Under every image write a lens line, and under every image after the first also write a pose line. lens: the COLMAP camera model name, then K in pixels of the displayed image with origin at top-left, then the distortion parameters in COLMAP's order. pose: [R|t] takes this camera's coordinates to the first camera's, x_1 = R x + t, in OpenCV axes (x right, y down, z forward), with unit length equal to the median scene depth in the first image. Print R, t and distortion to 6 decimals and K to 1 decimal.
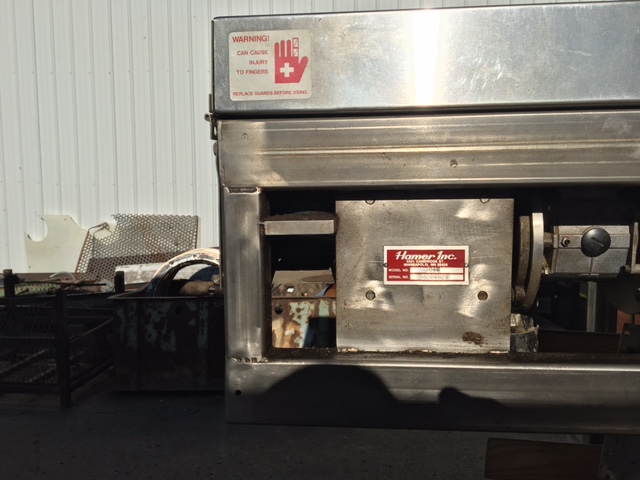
lens RADIAL K [[548.7, 0, 320.0], [0, 548.7, 240.0], [0, 0, 1]] dist [0.005026, 0.004291]
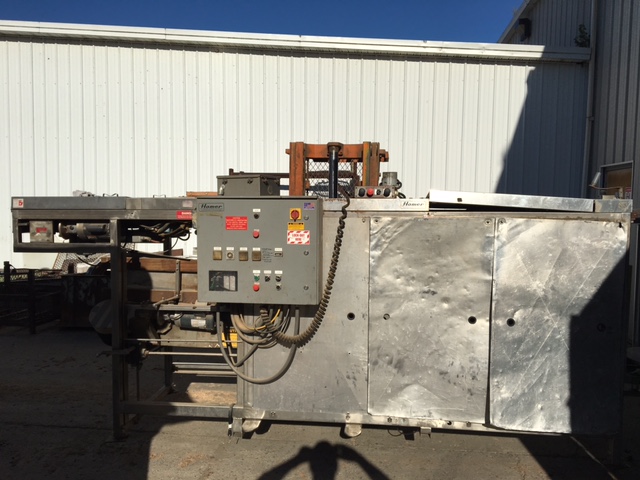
lens RADIAL K [[548.7, 0, 320.0], [0, 548.7, 240.0], [0, 0, 1]] dist [0.005026, 0.004291]
pose [[0.999471, 0.016595, -0.027964, 0.524331], [-0.017845, 0.998824, -0.045073, 0.056723], [0.027183, 0.045548, 0.998592, -0.789493]]
